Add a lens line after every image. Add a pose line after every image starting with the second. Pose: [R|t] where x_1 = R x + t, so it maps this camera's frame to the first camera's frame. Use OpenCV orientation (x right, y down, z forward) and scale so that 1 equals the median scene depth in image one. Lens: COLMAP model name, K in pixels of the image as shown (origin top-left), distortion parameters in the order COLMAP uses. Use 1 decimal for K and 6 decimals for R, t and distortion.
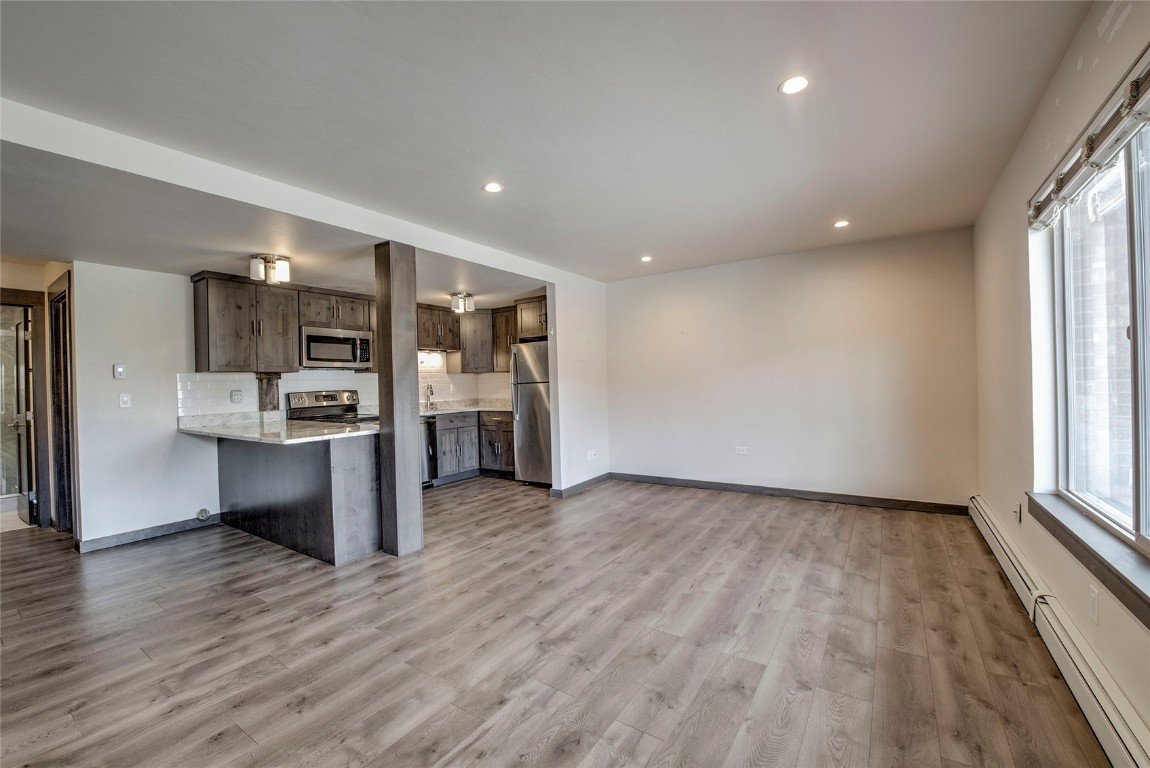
lens RADIAL K [[472.9, 0, 576.1], [0, 472.9, 384.1], [0, 0, 1]] dist [-0.019873, -0.001437]
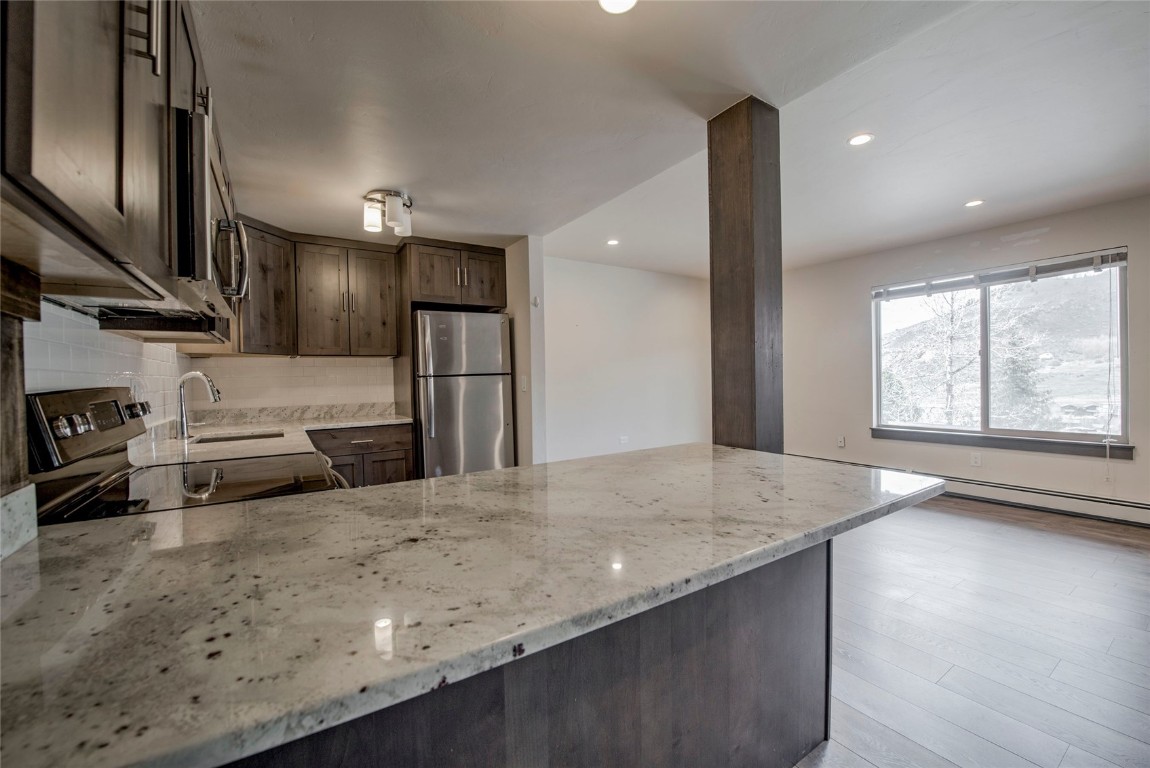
lens RADIAL K [[459.2, 0, 575.0], [0, 459.2, 384.1], [0, 0, 1]] dist [-0.014910, -0.002687]
pose [[0.390326, 0.002782, 0.920673, -0.785266], [0.013467, 0.999871, -0.008731, 0.022100], [-0.920578, 0.015806, 0.390238, 0.797386]]
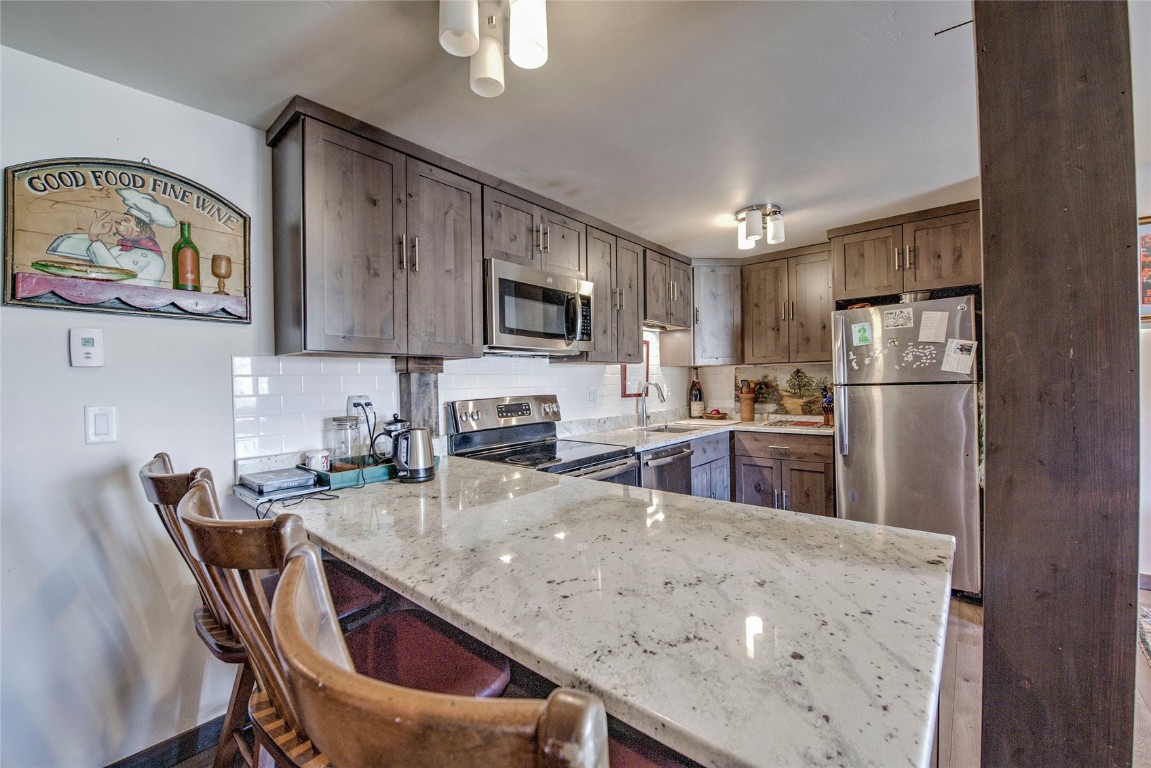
lens RADIAL K [[459.6, 0, 574.9], [0, 459.6, 385.7], [0, 0, 1]] dist [-0.014910, -0.002687]
pose [[0.992991, 0.007772, -0.117935, -0.484837], [-0.007029, 0.999953, 0.006714, -0.001546], [0.117981, -0.005838, 0.992999, 0.605902]]
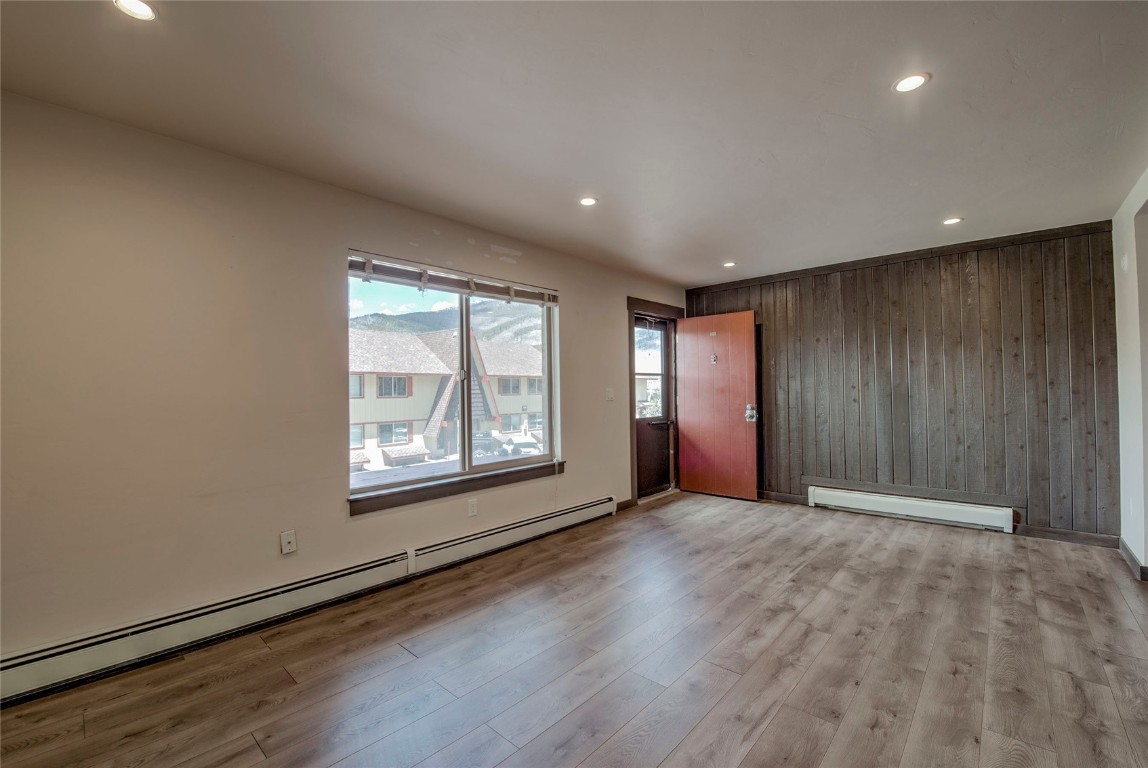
lens RADIAL K [[472.1, 0, 572.0], [0, 472.1, 387.7], [0, 0, 1]] dist [-0.019873, -0.001437]
pose [[-0.987274, 0.037827, 0.154461, 0.139269], [0.037234, 0.999284, -0.006735, -0.006811], [-0.154606, -0.000898, -0.987976, 1.159685]]
